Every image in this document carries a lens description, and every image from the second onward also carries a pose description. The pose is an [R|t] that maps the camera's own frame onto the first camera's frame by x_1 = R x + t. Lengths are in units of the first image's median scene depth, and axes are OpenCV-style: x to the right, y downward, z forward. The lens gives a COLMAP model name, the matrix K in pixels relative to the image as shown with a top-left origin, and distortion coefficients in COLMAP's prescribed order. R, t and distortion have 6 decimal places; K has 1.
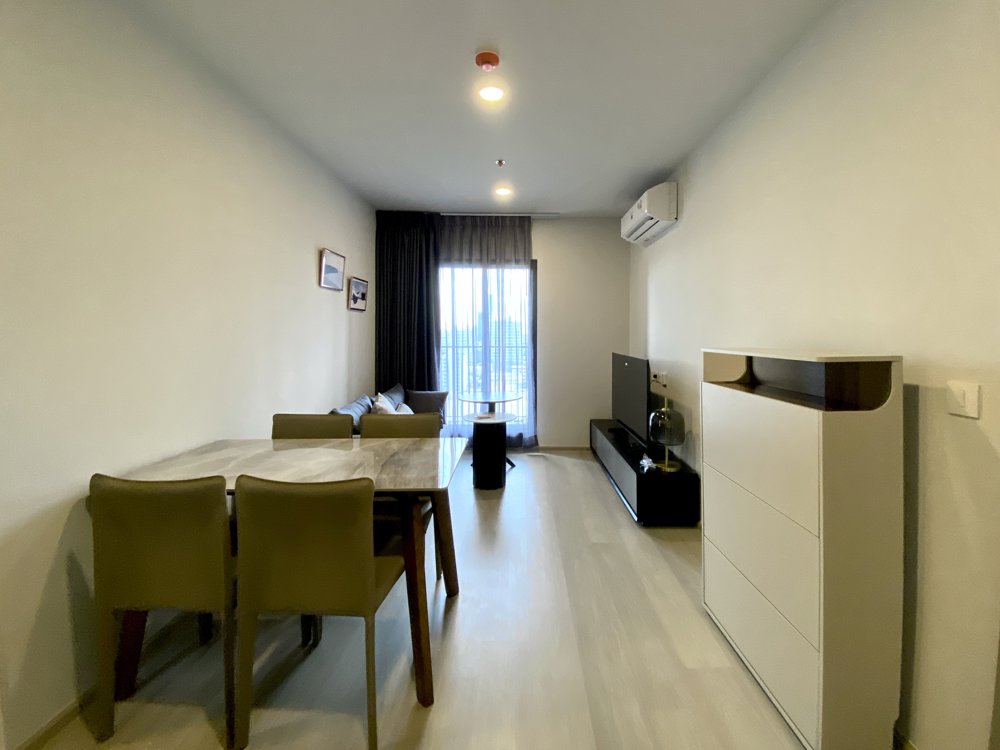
lens RADIAL K [[406.7, 0, 523.9], [0, 406.7, 338.8], [0, 0, 1]] dist [0.000418, 0.000079]
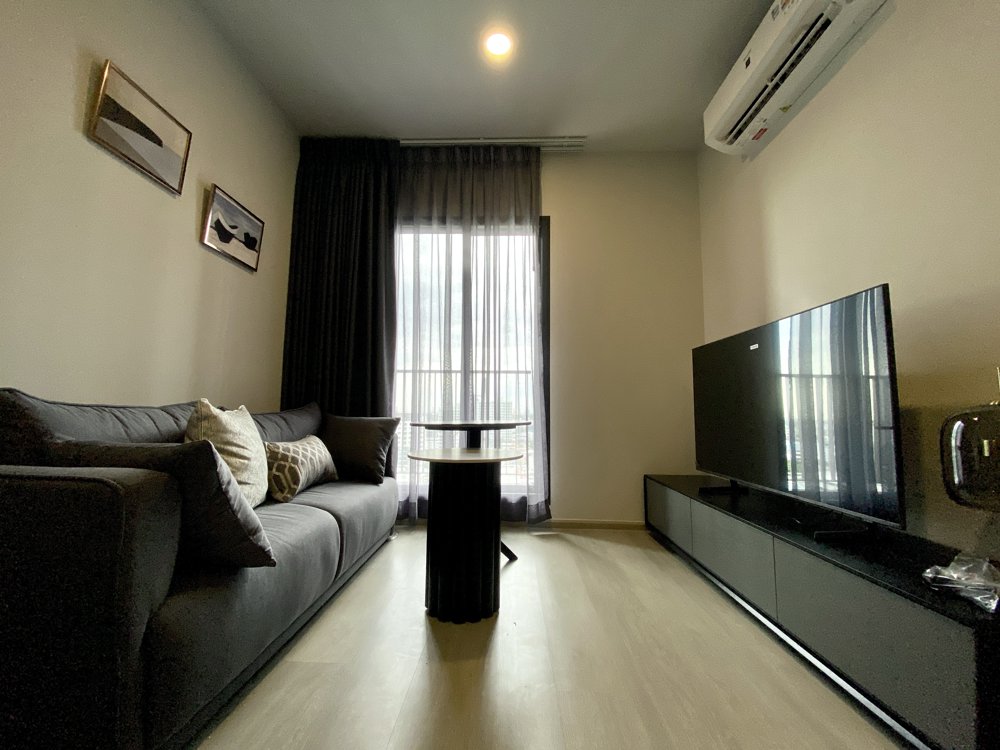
lens RADIAL K [[406.6, 0, 497.3], [0, 406.6, 370.6], [0, 0, 1]] dist [0.022004, -0.021699]
pose [[0.999052, 0.003267, -0.043415, -0.021438], [-0.007455, 0.995291, -0.096648, 0.109270], [0.042895, 0.096880, 0.994371, 0.399004]]
